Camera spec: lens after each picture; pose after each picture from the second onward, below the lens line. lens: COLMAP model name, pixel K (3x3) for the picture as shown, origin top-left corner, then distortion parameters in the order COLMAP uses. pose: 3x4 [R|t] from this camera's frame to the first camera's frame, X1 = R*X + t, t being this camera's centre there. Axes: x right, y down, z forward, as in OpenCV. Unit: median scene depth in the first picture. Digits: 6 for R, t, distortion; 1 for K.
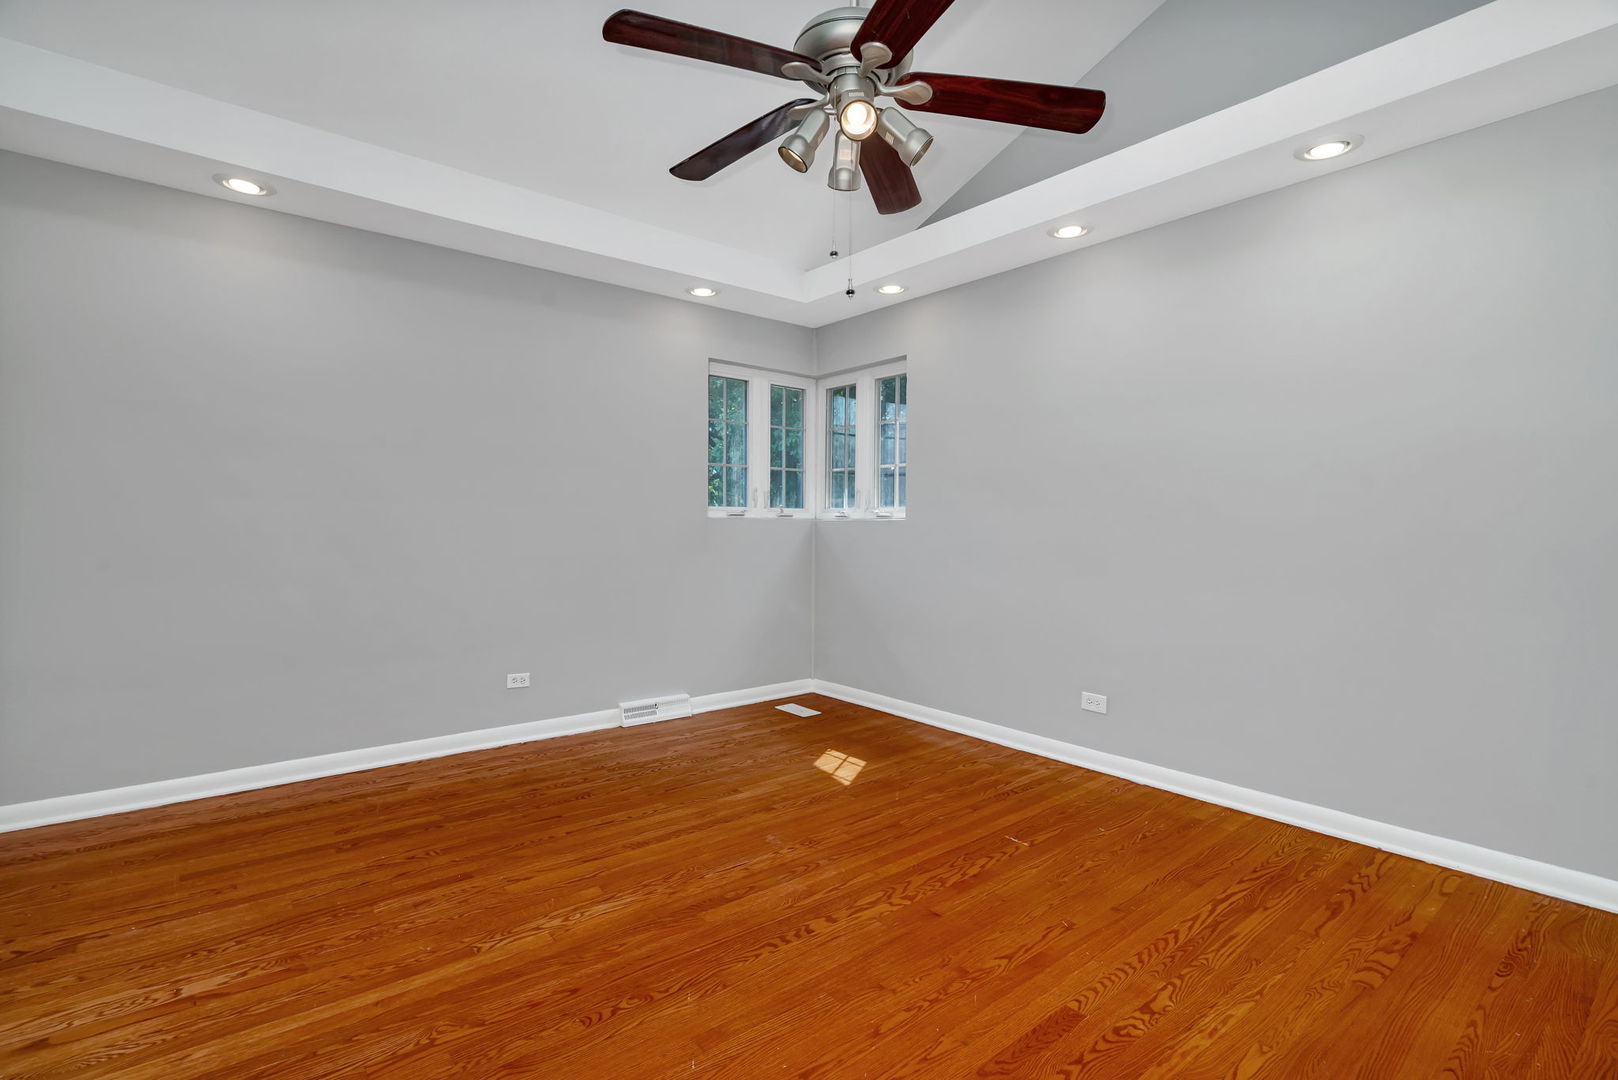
lens RADIAL K [[760.7, 0, 809.2], [0, 760.7, 534.5], [0, 0, 1]] dist [0.002005, 0.000071]
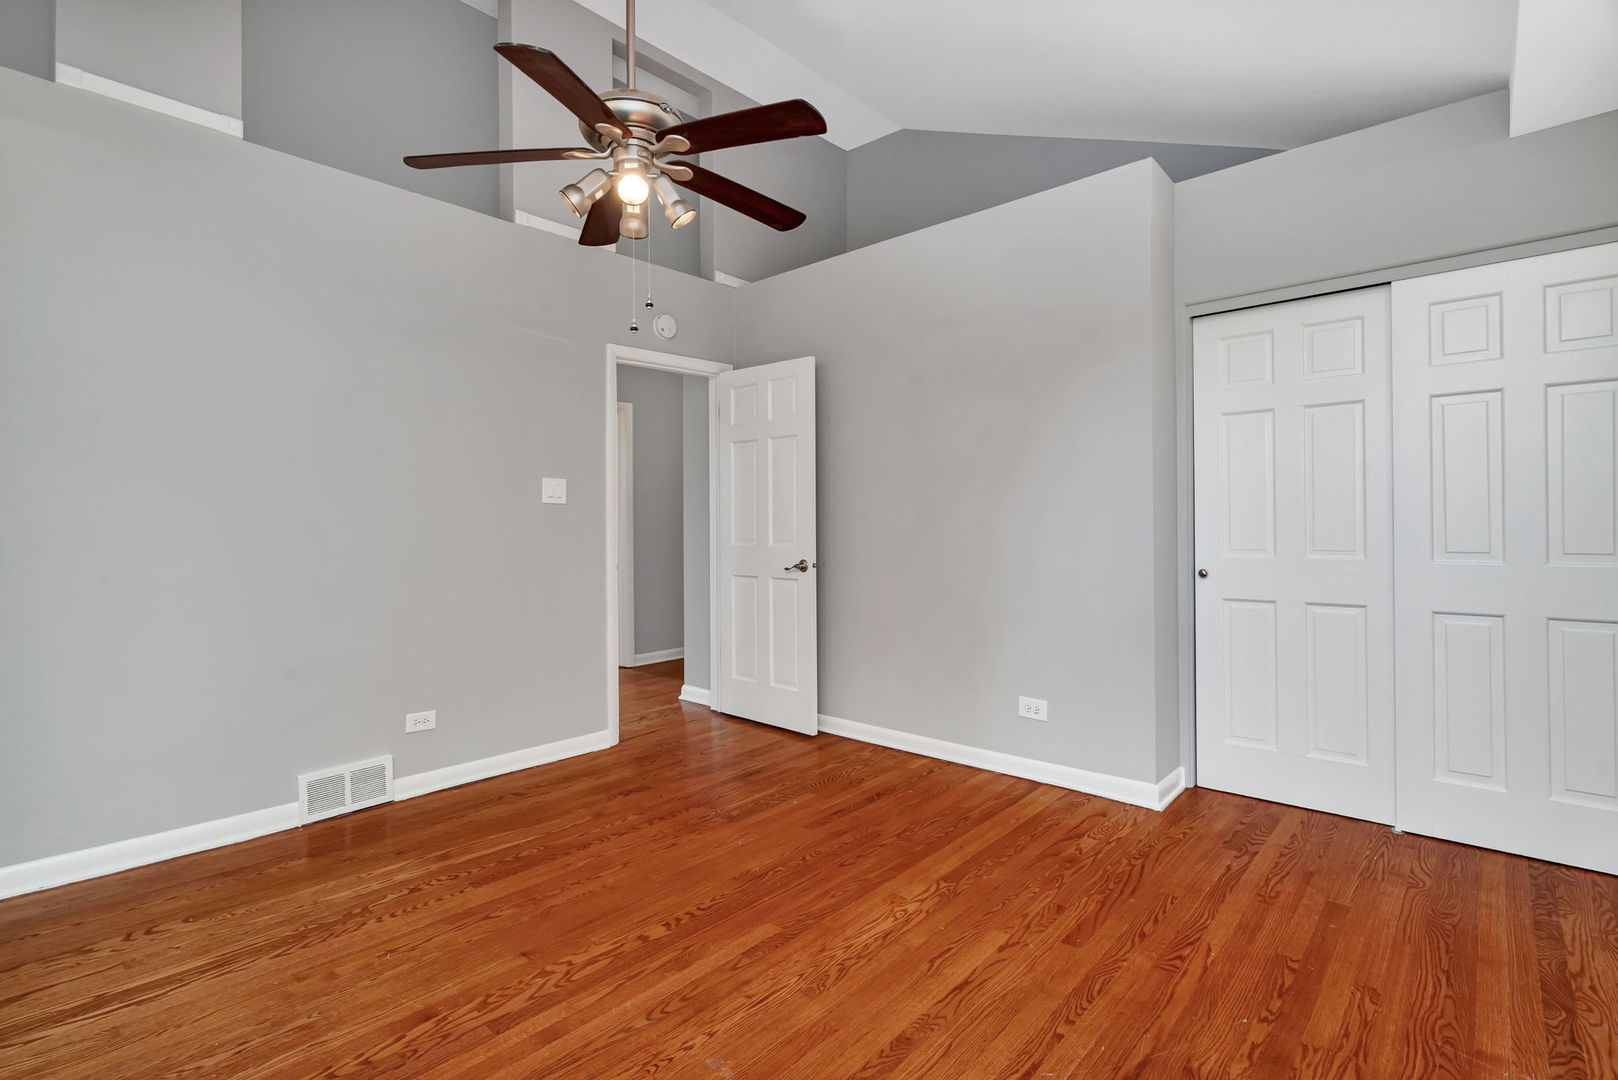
lens RADIAL K [[760.7, 0, 803.9], [0, 760.7, 528.1], [0, 0, 1]] dist [0.002005, 0.000071]
pose [[-0.988970, -0.001075, -0.148114, -0.029031], [-0.003631, 0.999849, 0.016990, -0.031816], [0.148073, 0.017340, -0.988824, 1.953448]]
